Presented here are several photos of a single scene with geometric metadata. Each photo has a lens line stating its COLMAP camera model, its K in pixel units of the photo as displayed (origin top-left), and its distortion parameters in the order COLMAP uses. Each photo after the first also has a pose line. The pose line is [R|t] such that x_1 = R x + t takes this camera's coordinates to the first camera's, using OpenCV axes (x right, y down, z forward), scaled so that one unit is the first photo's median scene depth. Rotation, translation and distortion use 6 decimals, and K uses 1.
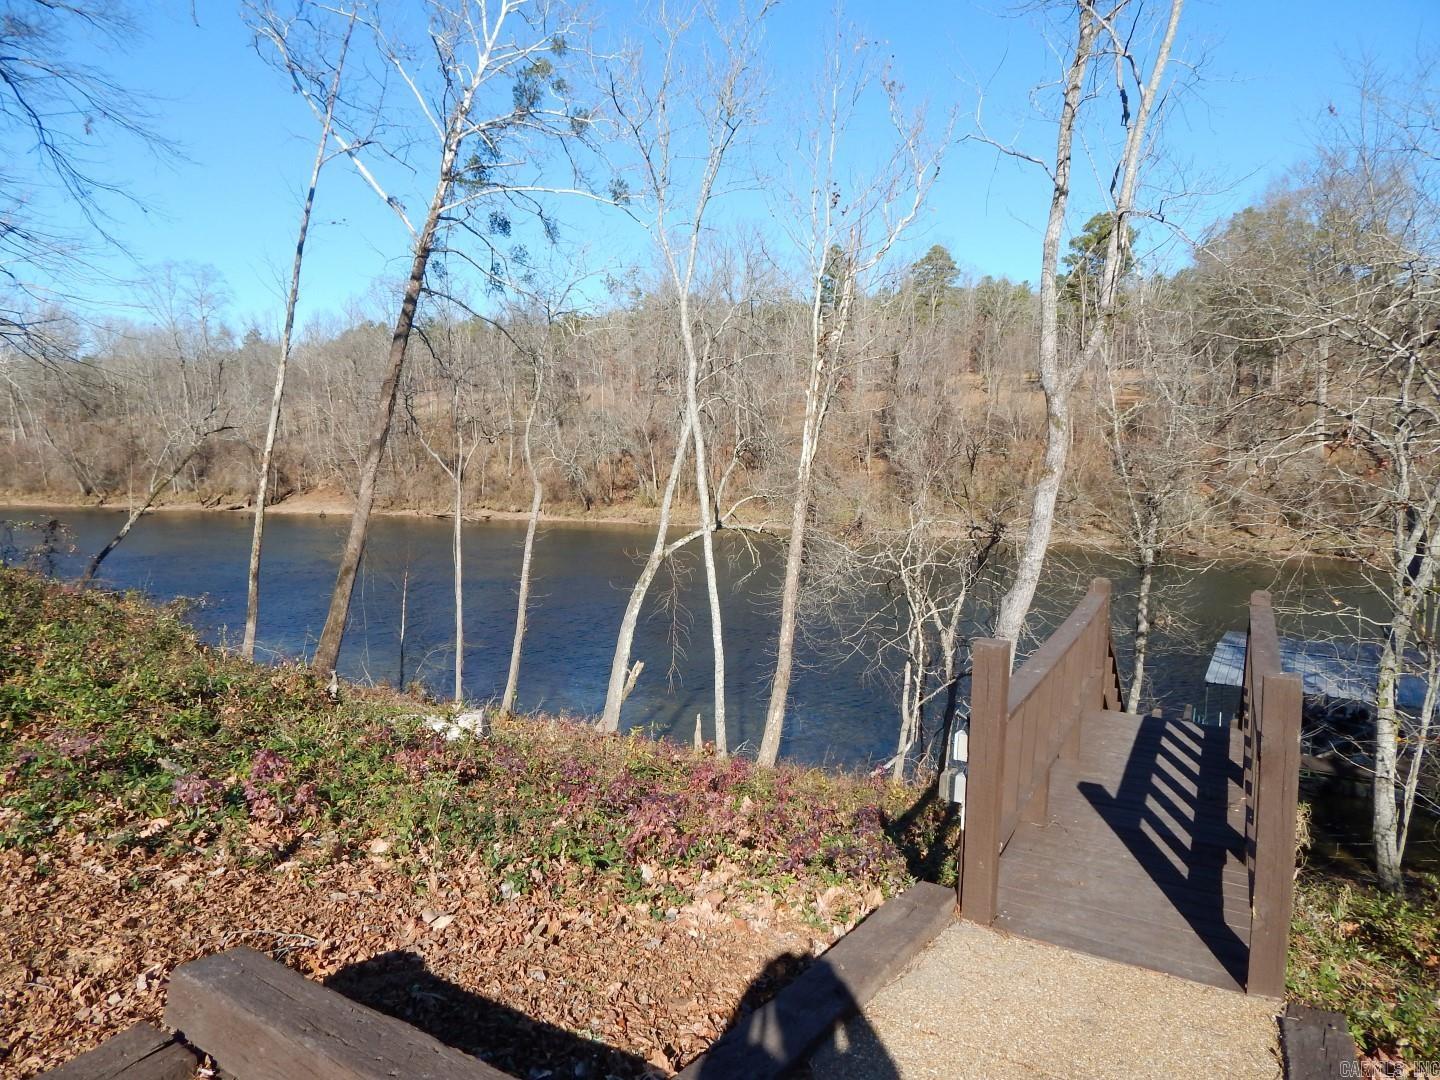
lens RADIAL K [[944.4, 0, 720.0], [0, 944.4, 540.0], [0, 0, 1]] dist [-0.004161, -0.002918]
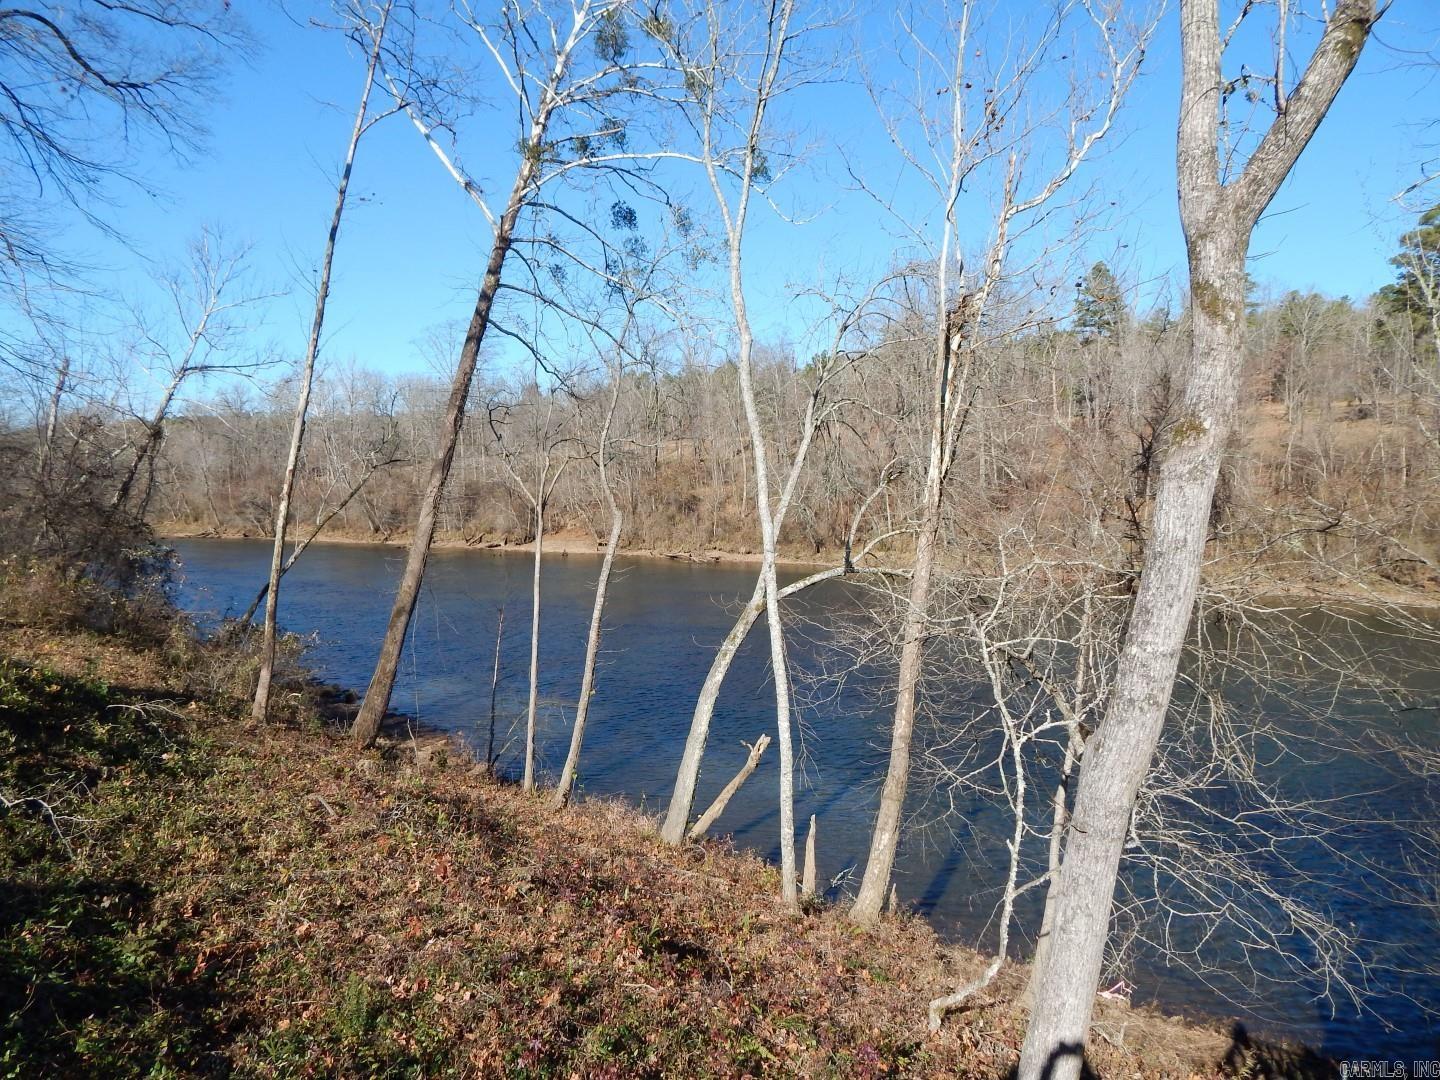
lens RADIAL K [[944.4, 0, 720.0], [0, 944.4, 540.0], [0, 0, 1]] dist [-0.004161, -0.002918]
pose [[0.961701, 0.011460, -0.273862, 0.098725], [-0.024354, 0.998746, -0.043731, -0.001671], [0.273017, 0.048726, 0.960774, 0.210337]]
